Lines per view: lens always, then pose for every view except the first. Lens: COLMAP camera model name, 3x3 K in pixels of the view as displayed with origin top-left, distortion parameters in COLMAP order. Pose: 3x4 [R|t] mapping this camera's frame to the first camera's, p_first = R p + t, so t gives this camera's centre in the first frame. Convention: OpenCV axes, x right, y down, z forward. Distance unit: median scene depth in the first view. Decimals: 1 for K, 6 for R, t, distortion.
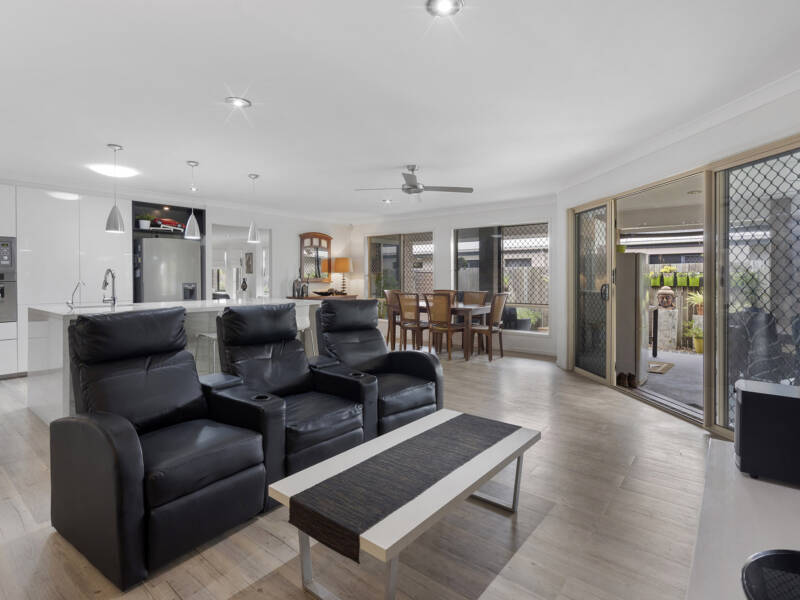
lens RADIAL K [[412.8, 0, 401.0], [0, 412.8, 282.1], [0, 0, 1]] dist [0.000020, -0.000079]
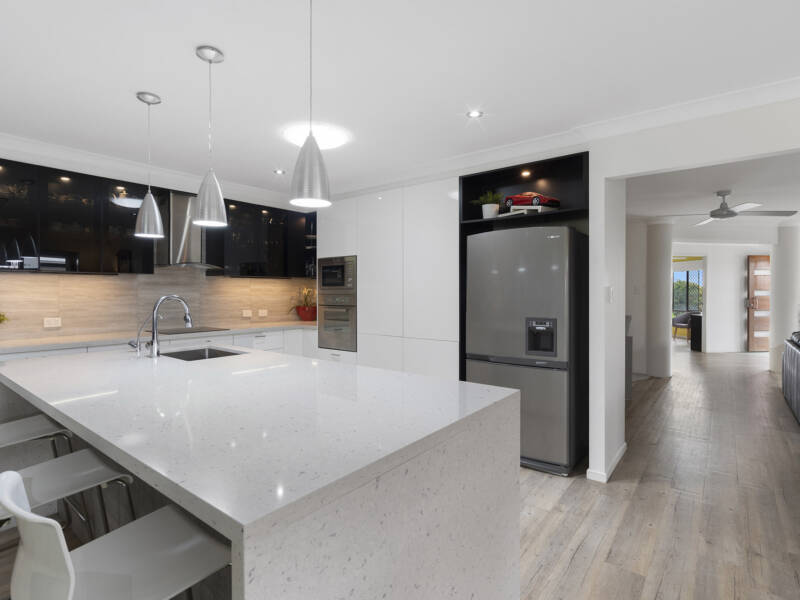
lens RADIAL K [[413.8, 0, 400.8], [0, 413.8, 293.9], [0, 0, 1]] dist [-0.005239, -0.000612]
pose [[0.014969, 0.007068, -0.999863, -0.034742], [-0.012410, 0.999899, 0.006882, -0.021797], [0.999811, 0.012305, 0.015055, 0.679764]]
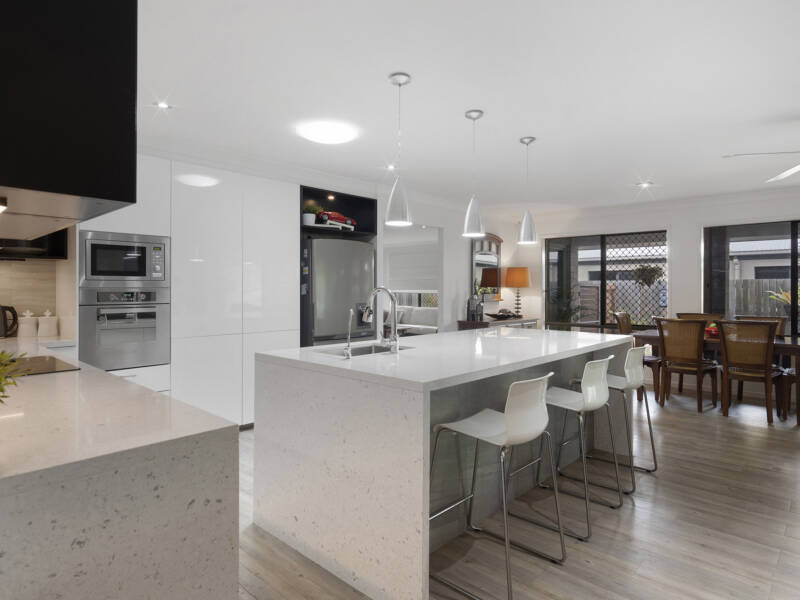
lens RADIAL K [[472.6, 0, 401.9], [0, 472.6, 294.1], [0, 0, 1]] dist [0.018561, 0.000153]
pose [[0.997786, 0.002619, -0.066462, -0.320662], [-0.002745, 0.999995, -0.001806, -0.010028], [0.066457, 0.001984, 0.997787, 0.165077]]
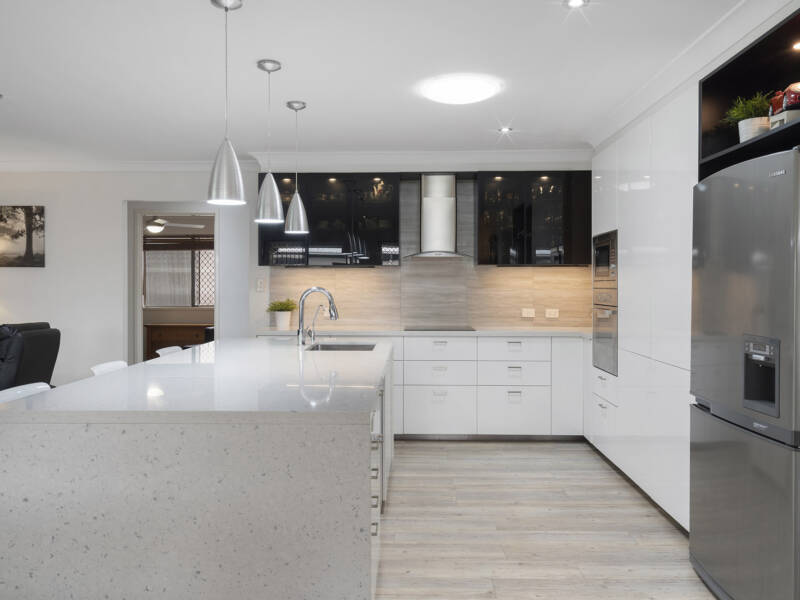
lens RADIAL K [[625.2, 0, 401.2], [0, 625.2, 285.6], [0, 0, 1]] dist [0.006650, 0.001979]
pose [[-0.789851, 0.001828, -0.613296, -0.103316], [-0.007671, 0.999888, 0.012860, -0.024922], [0.613251, 0.014862, -0.789748, 0.945330]]
